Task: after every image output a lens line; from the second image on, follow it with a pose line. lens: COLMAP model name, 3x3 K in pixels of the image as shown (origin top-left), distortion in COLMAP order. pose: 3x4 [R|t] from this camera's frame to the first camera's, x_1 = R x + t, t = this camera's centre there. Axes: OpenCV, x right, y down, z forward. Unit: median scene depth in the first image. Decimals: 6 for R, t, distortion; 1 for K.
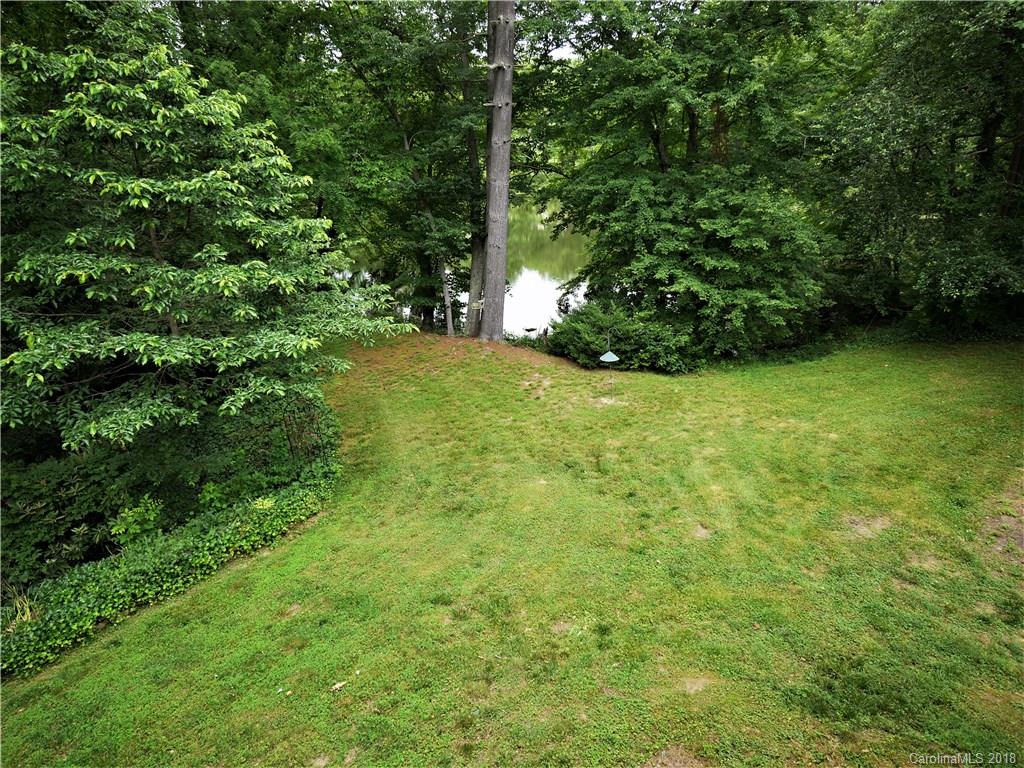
lens RADIAL K [[621.3, 0, 512.0], [0, 621.3, 385.4], [0, 0, 1]] dist [0.002268, -0.000140]
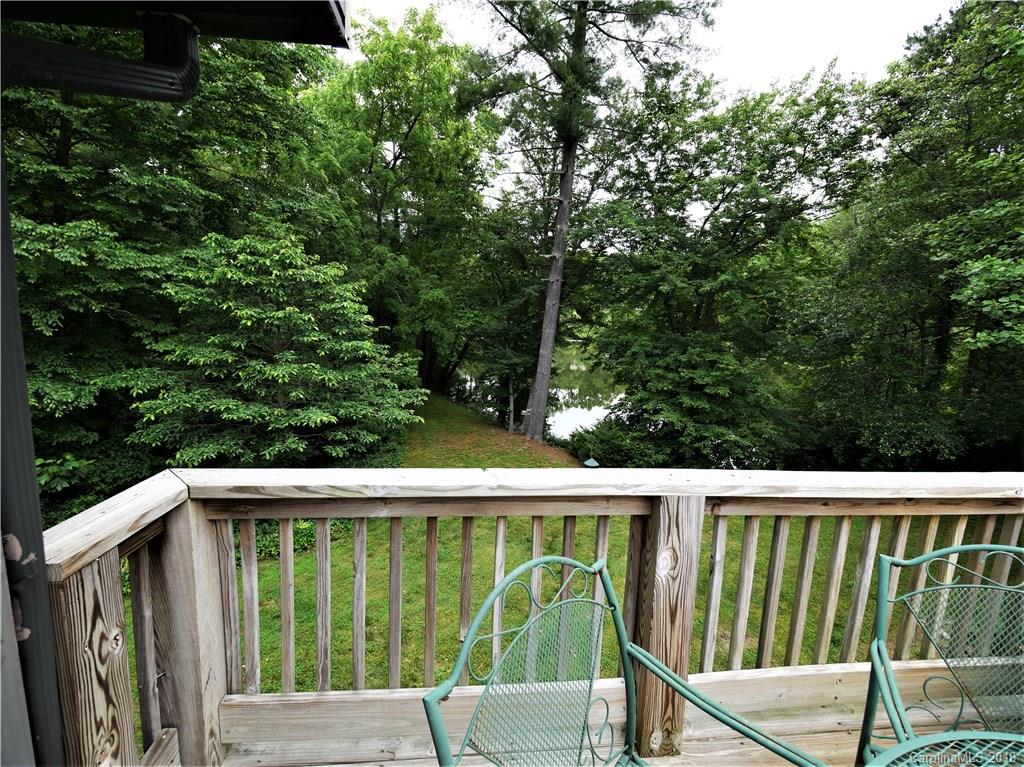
lens RADIAL K [[444.4, 0, 509.1], [0, 444.4, 382.7], [0, 0, 1]] dist [-0.001286, -0.000215]
pose [[0.965477, 0.108066, -0.237016, 0.168810], [-0.151881, 0.972754, -0.175161, -0.015766], [0.211630, 0.205112, 0.955585, 0.020792]]
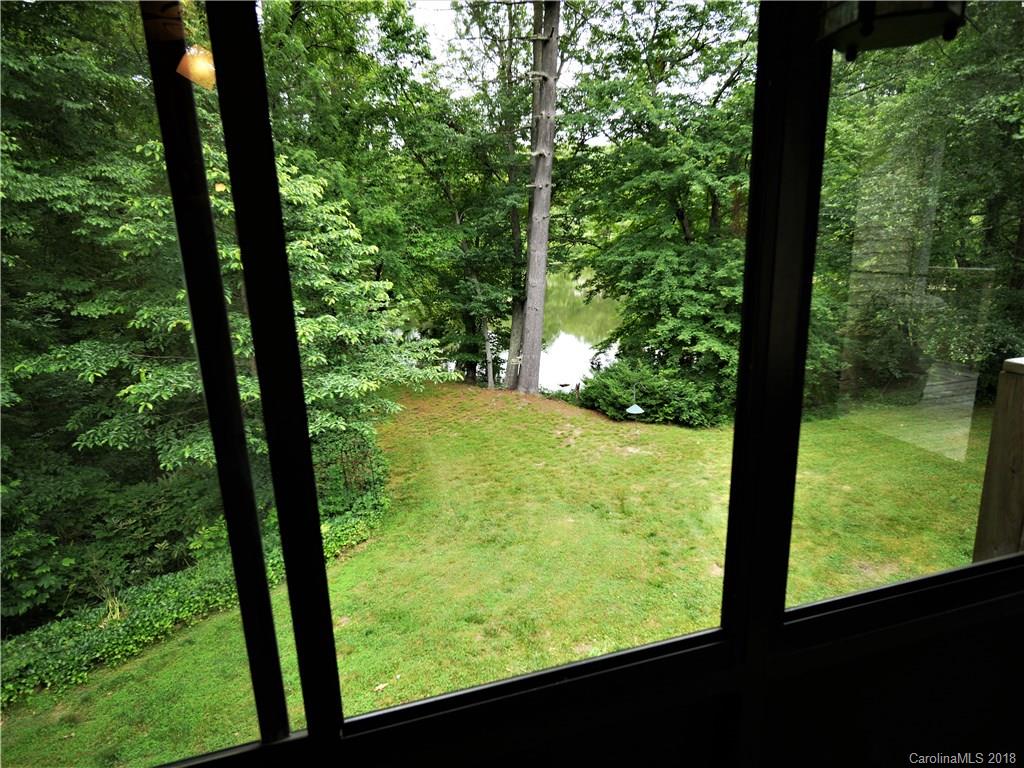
lens RADIAL K [[587.5, 0, 512.0], [0, 587.5, 384.0], [0, 0, 1]] dist [0.003831, -0.000599]
pose [[0.997760, 0.023035, -0.062802, 0.004361], [-0.028961, 0.995043, -0.095137, 0.012769], [0.060299, 0.096743, 0.993481, -0.037201]]
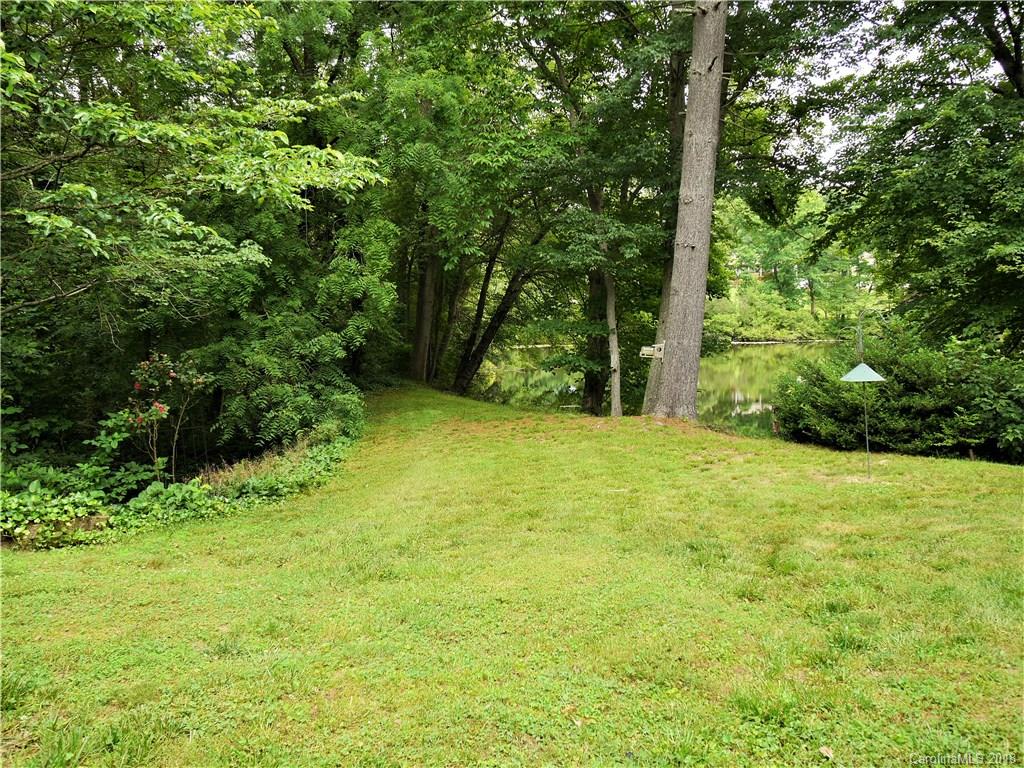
lens RADIAL K [[863.6, 0, 511.7], [0, 863.6, 379.5], [0, 0, 1]] dist [0.010450, 0.019219]
pose [[0.937407, 0.045092, -0.345303, 0.118529], [-0.136643, 0.959685, -0.245627, 0.127745], [0.320307, 0.277436, 0.905778, 0.308389]]
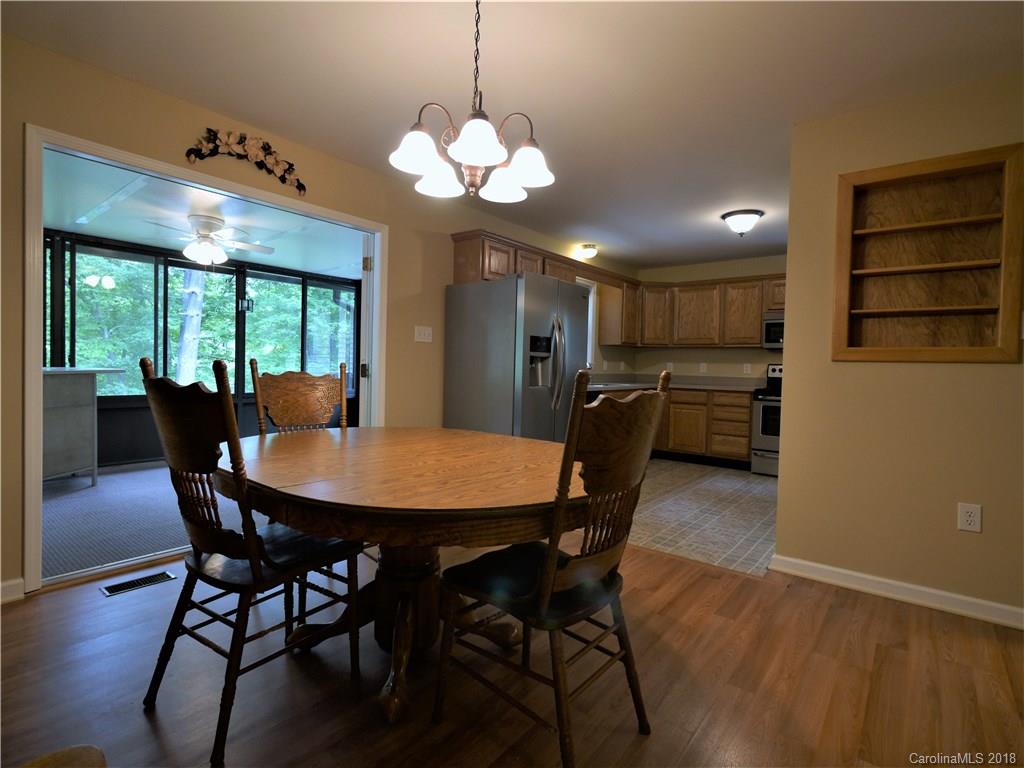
lens RADIAL K [[508.7, 0, 505.6], [0, 508.7, 380.6], [0, 0, 1]] dist [0.001776, 0.000271]
pose [[0.854951, 0.046652, 0.516607, -0.000226], [0.118698, 0.951925, -0.282401, 0.135817], [-0.504946, 0.302759, 0.808311, -0.325370]]
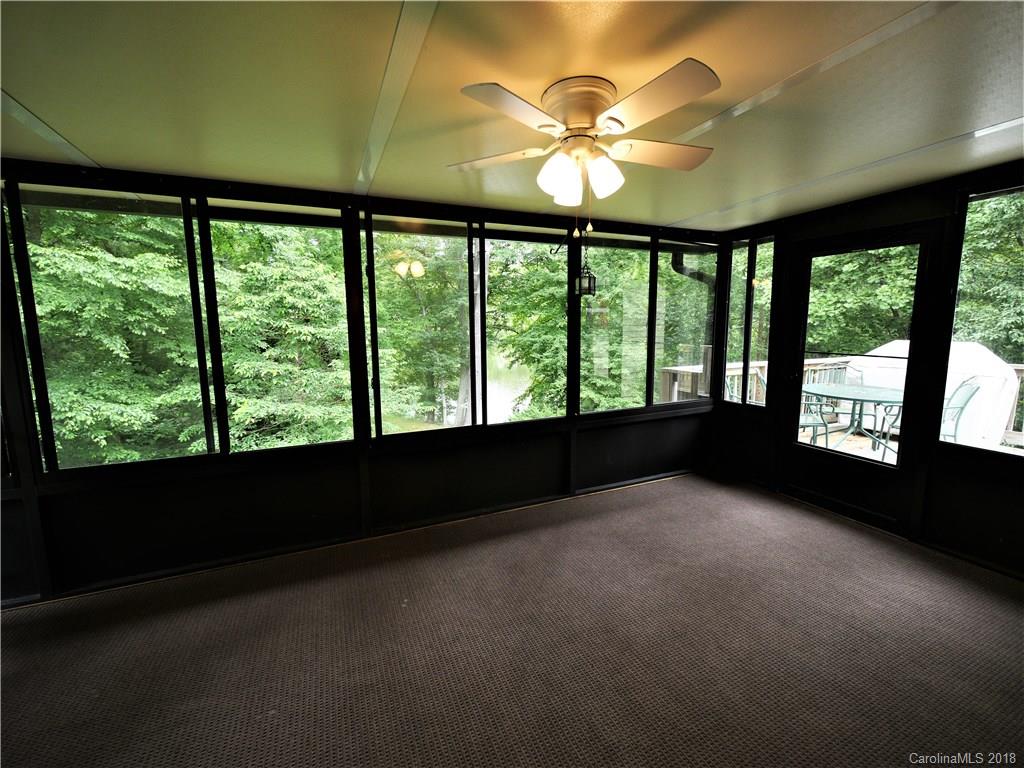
lens RADIAL K [[434.5, 0, 512.0], [0, 434.5, 384.0], [0, 0, 1]] dist [0.001205, 0.000122]
pose [[0.997047, 0.020288, 0.074064, -0.017764], [-0.004503, 0.978257, -0.207348, 0.061683], [-0.076660, 0.206402, 0.975460, -0.170257]]
